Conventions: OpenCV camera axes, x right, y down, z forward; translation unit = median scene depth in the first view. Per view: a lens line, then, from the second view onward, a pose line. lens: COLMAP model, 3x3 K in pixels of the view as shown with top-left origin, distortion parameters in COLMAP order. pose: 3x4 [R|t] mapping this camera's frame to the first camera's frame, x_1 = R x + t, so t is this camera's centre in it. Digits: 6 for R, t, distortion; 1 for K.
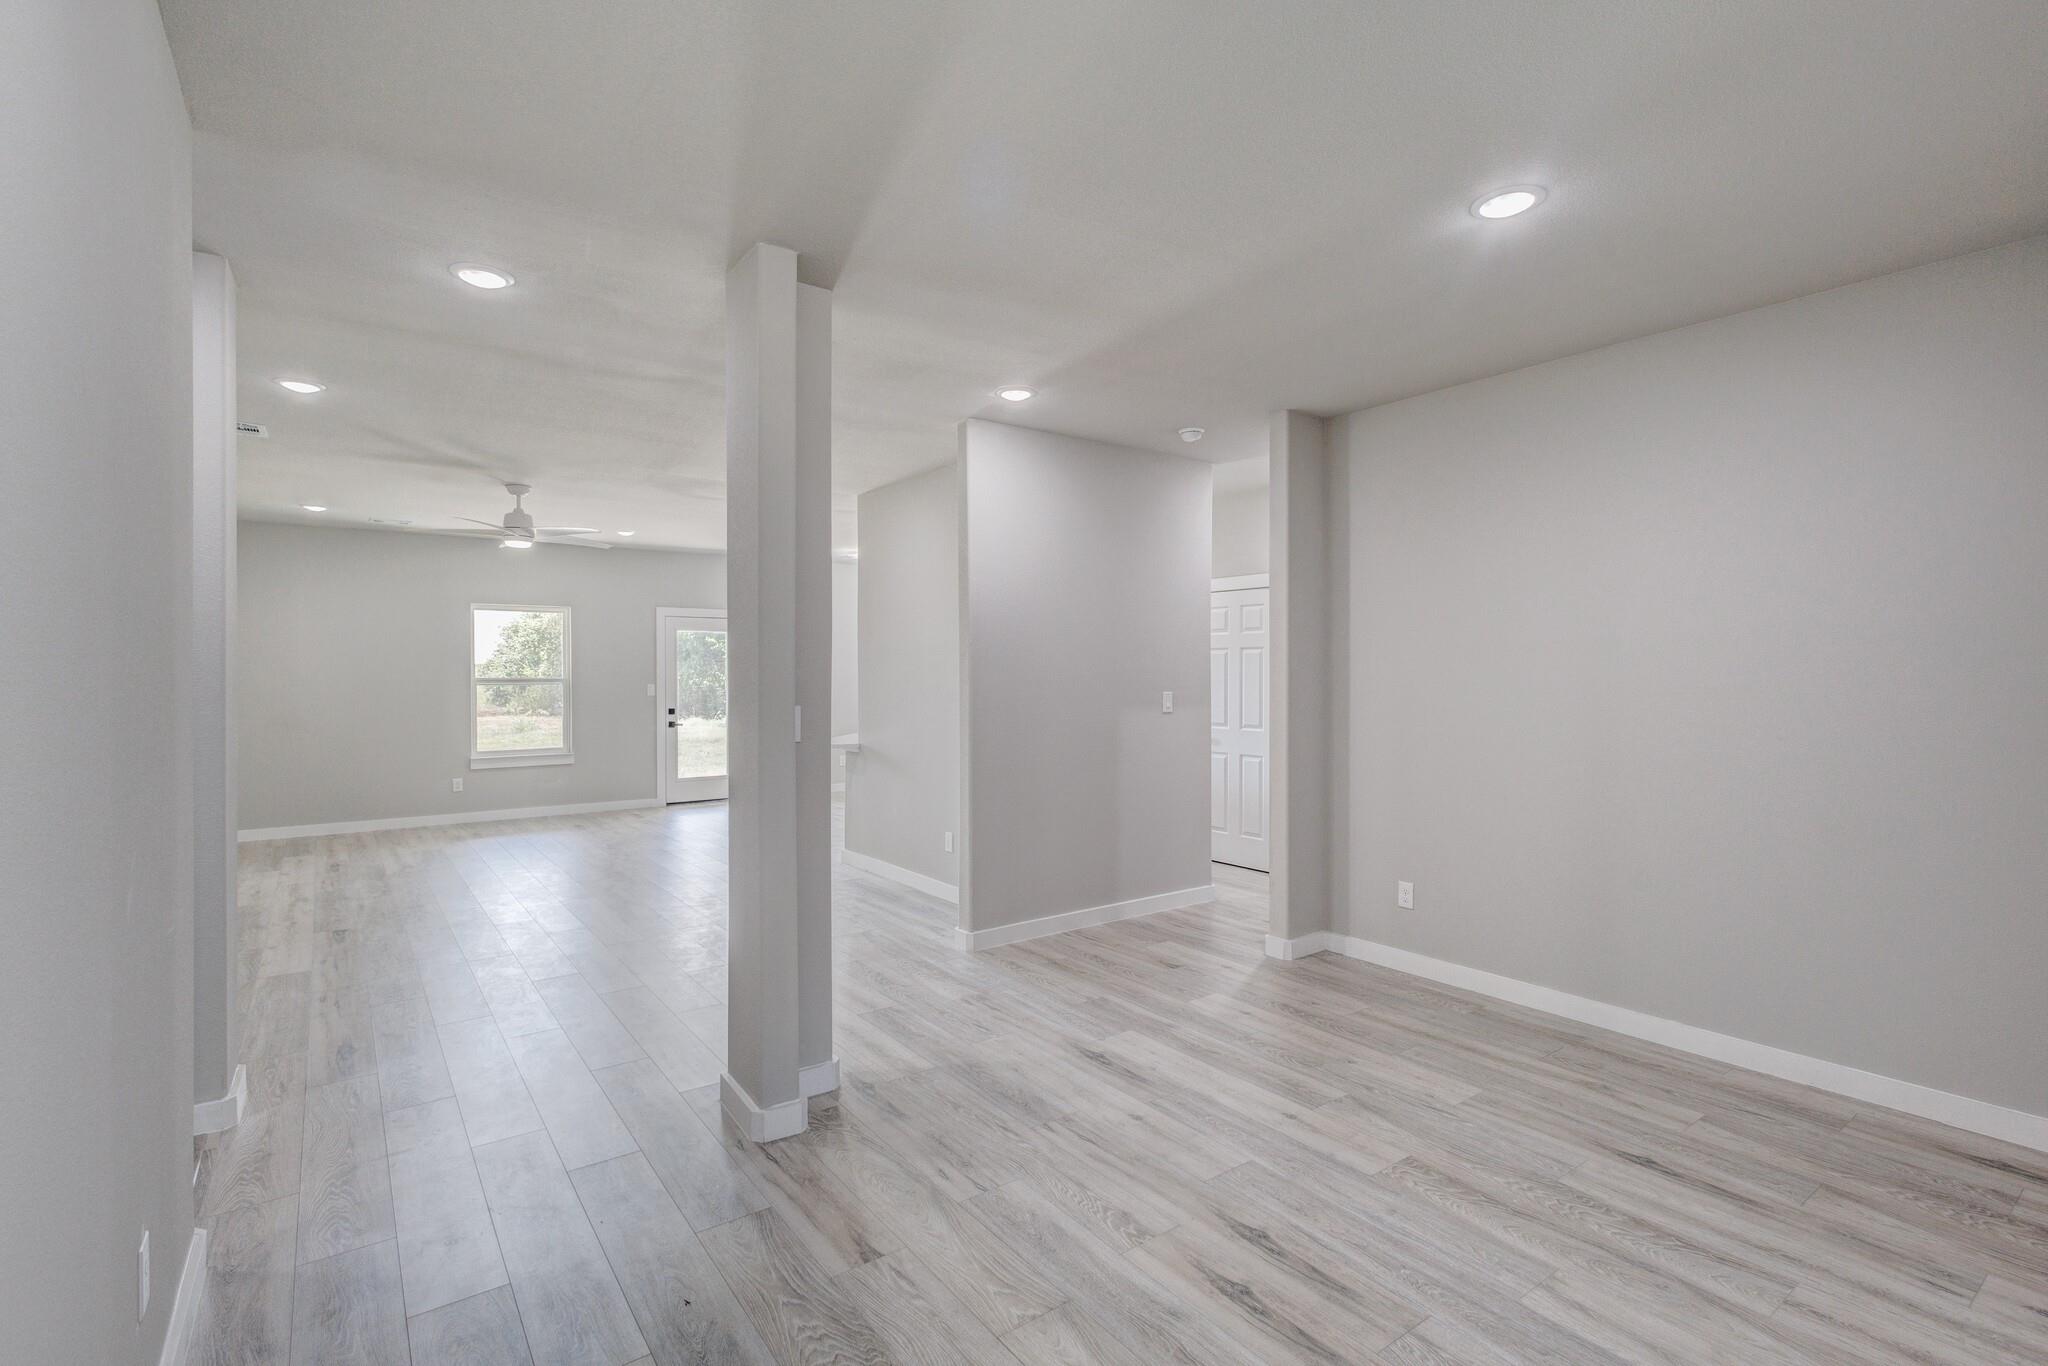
lens RADIAL K [[940.1, 0, 1045.5], [0, 940.1, 683.8], [0, 0, 1]] dist [0.011273, -0.004521]
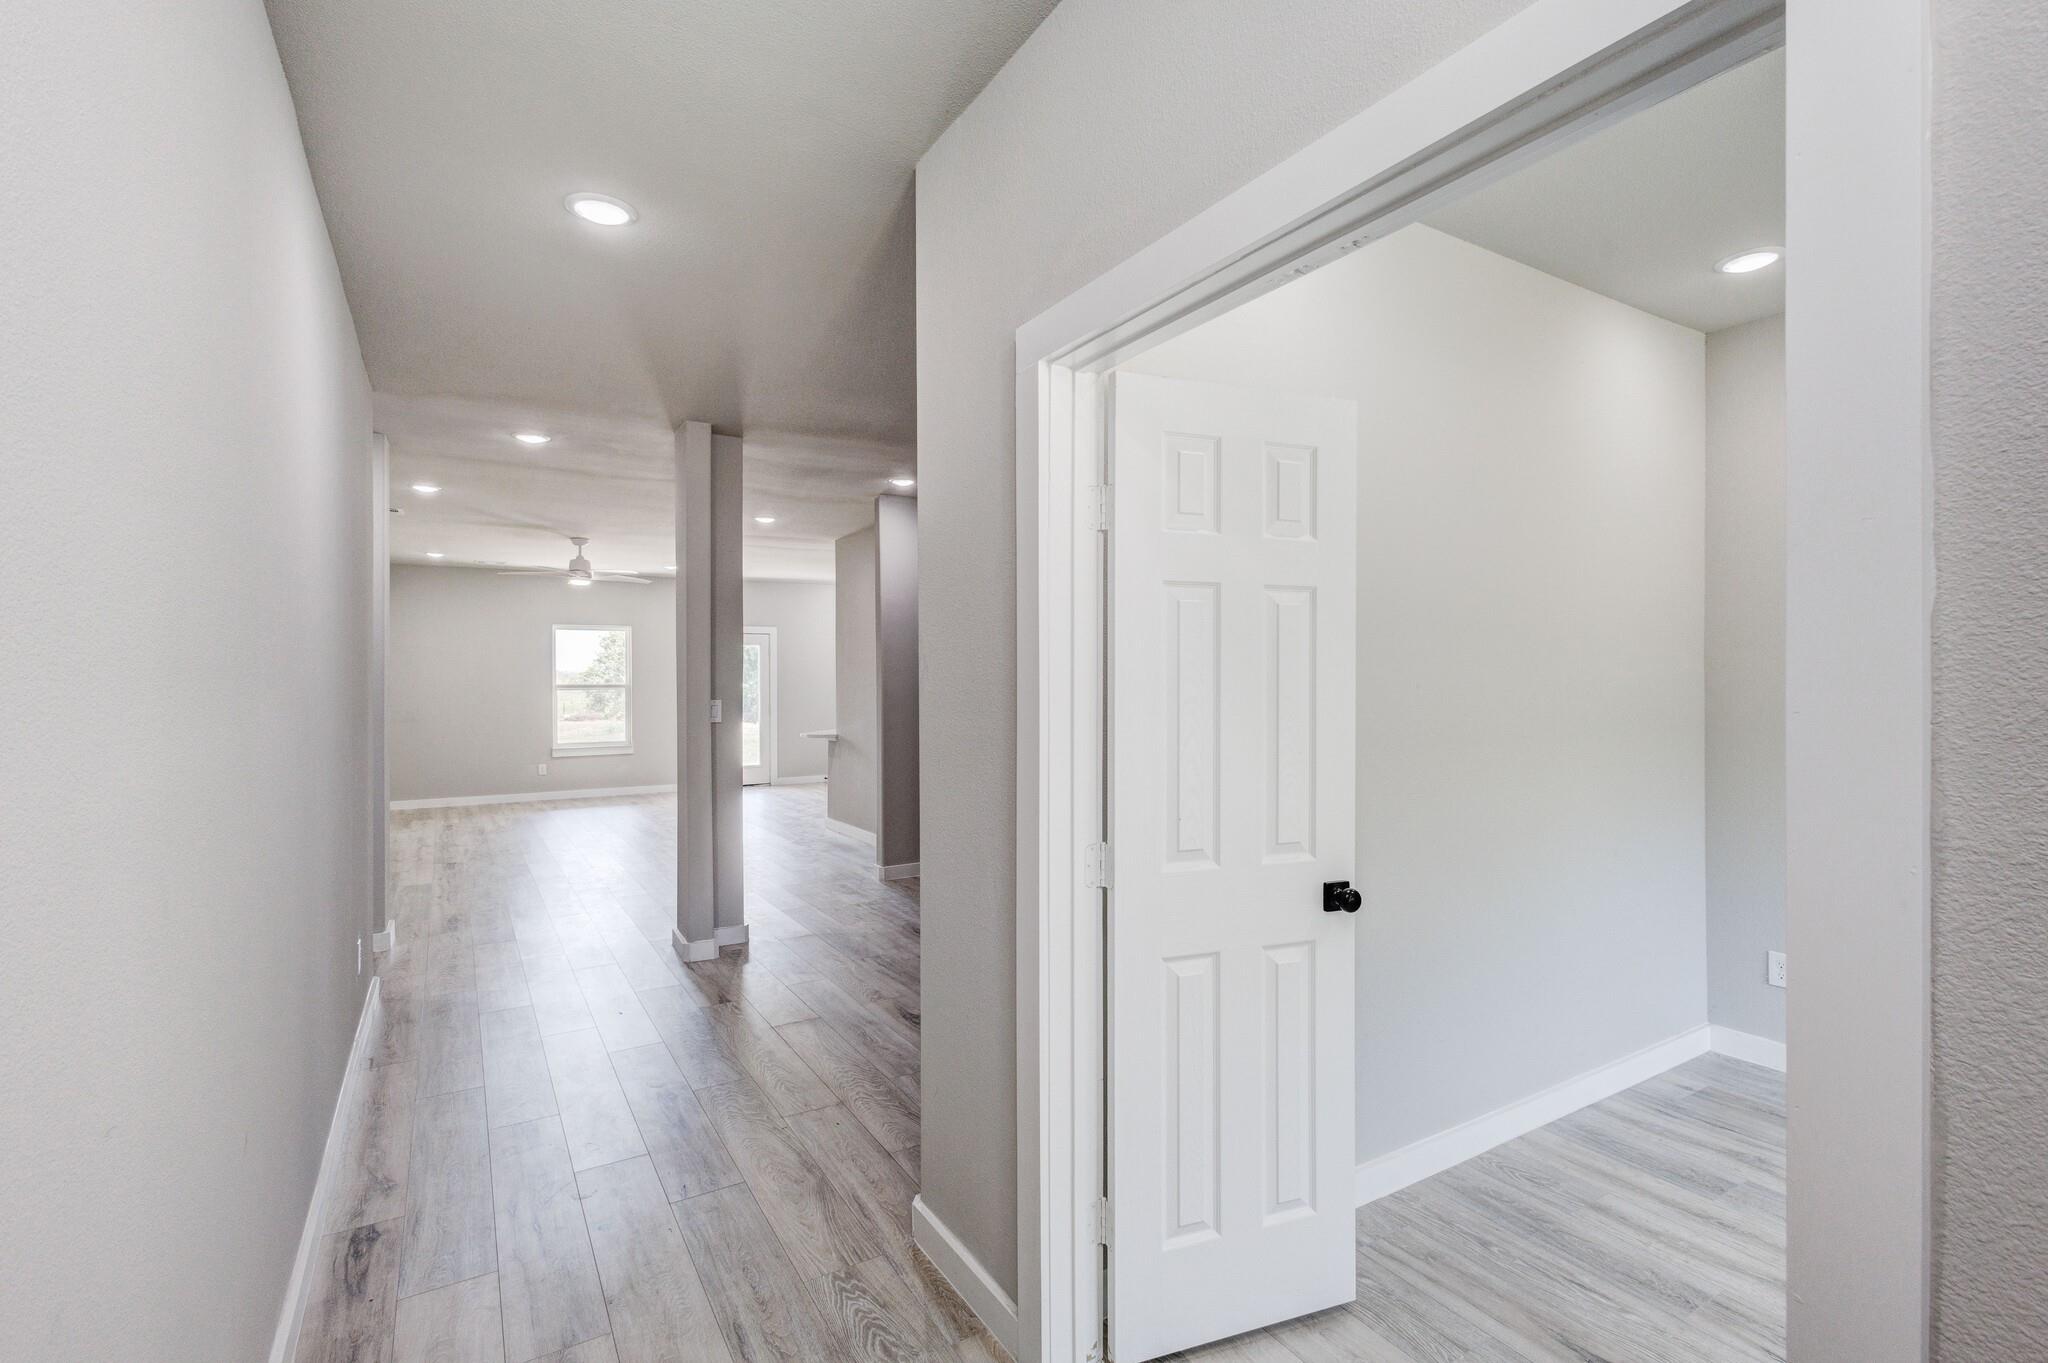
lens RADIAL K [[940.1, 0, 1043.8], [0, 940.1, 692.0], [0, 0, 1]] dist [0.011273, -0.004521]
pose [[0.996292, 0.001155, -0.086024, 0.190465], [-0.001084, 0.999999, 0.000873, 0.003227], [0.086025, -0.000776, 0.996293, -0.244409]]
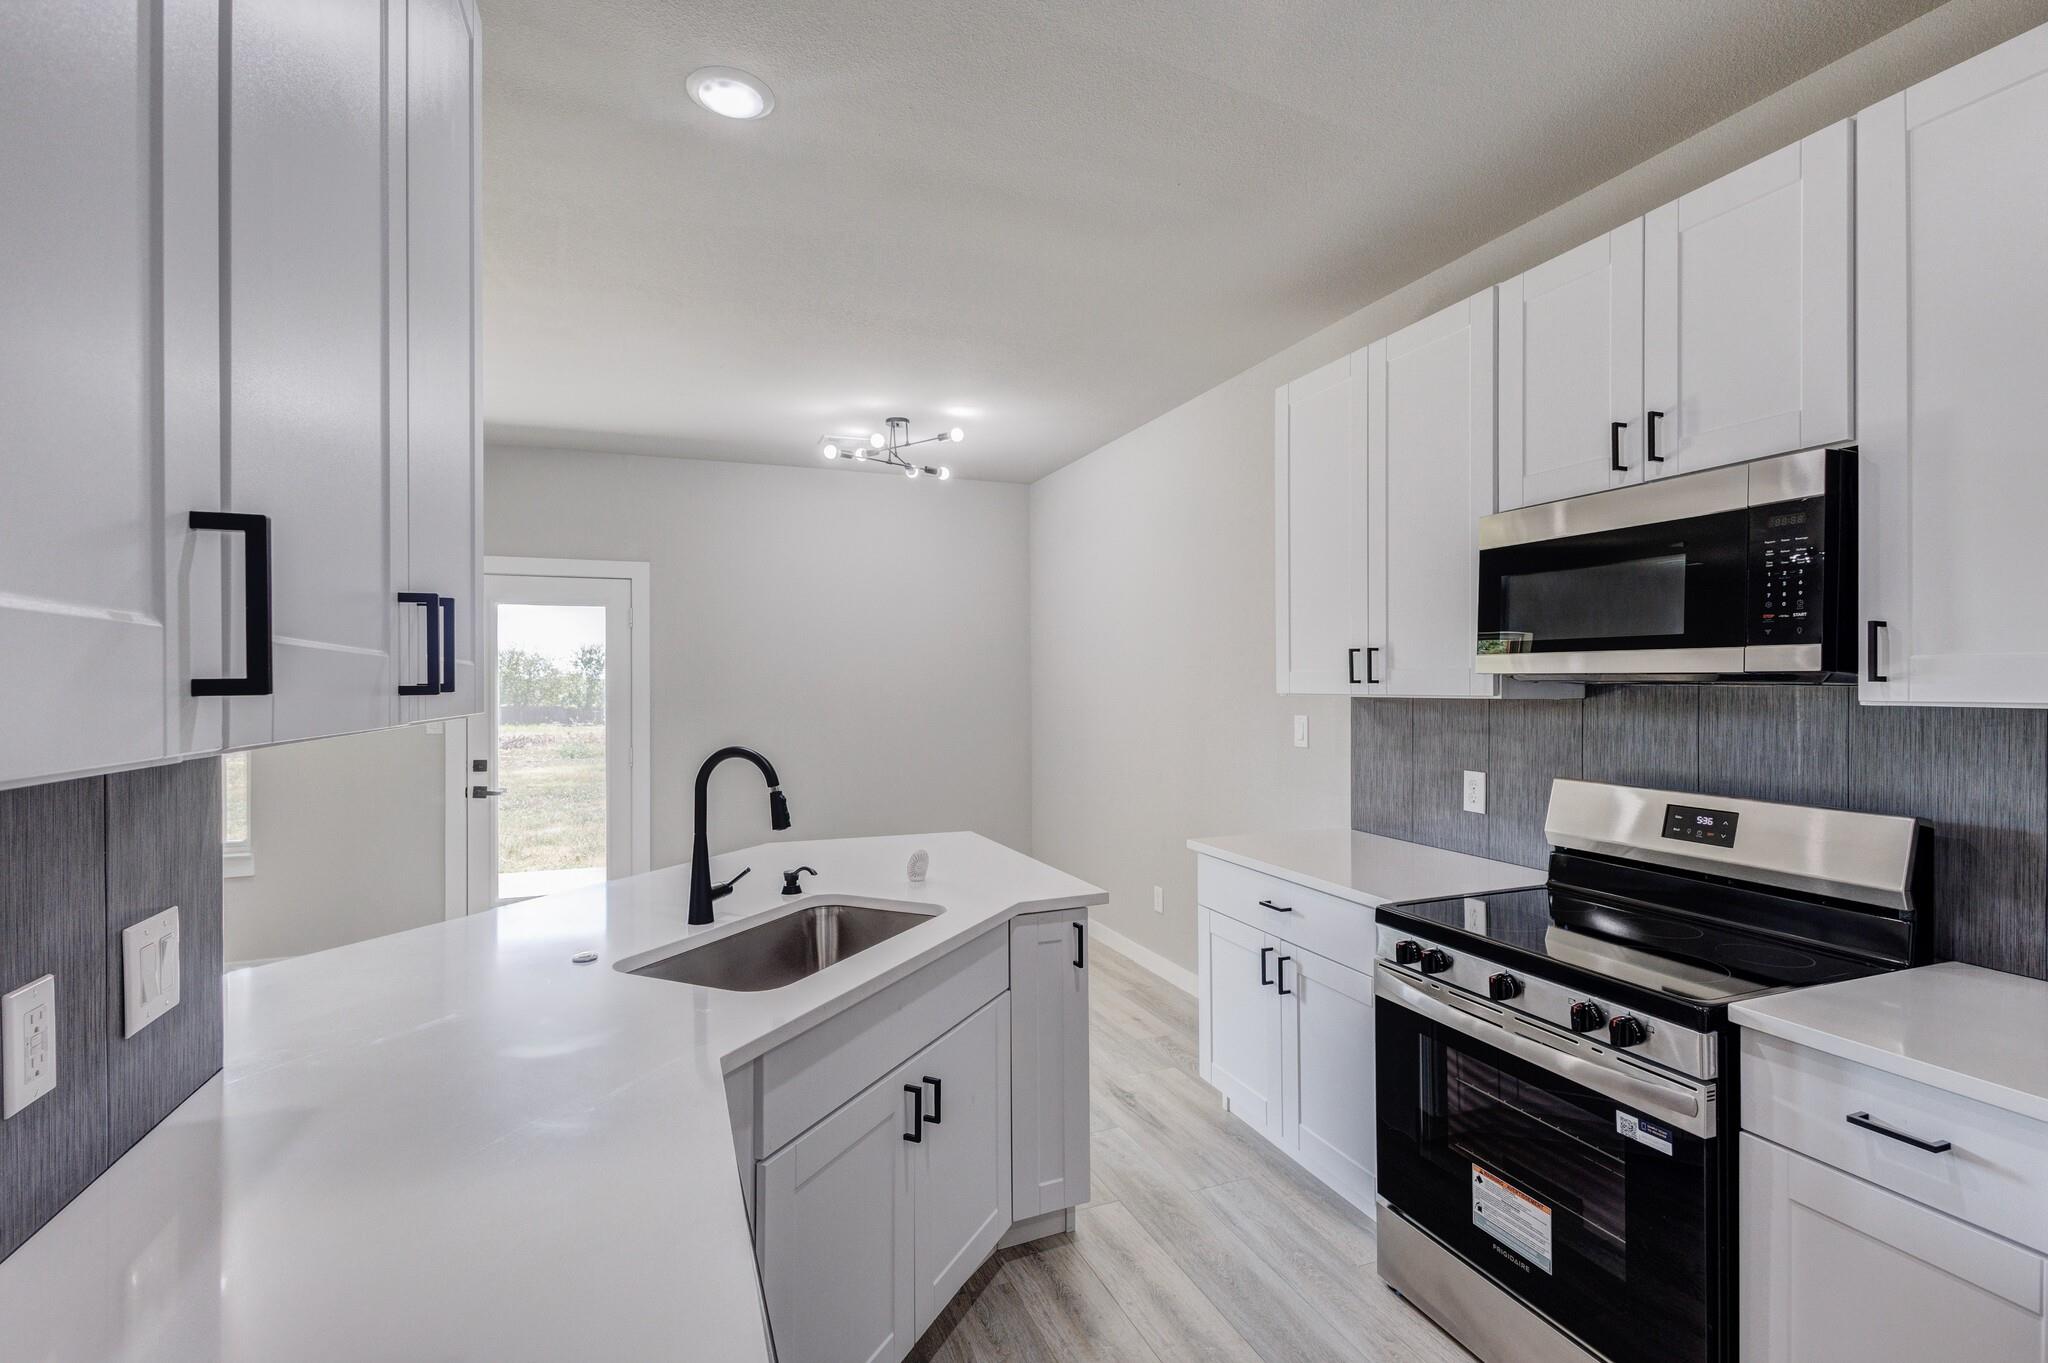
lens RADIAL K [[940.1, 0, 1022.2], [0, 940.1, 674.8], [0, 0, 1]] dist [0.011273, -0.004521]
pose [[0.962440, -0.005837, -0.271430, 0.013399], [-0.000401, 0.999737, -0.022924, -0.009991], [0.271493, 0.022172, 0.962185, 0.864924]]
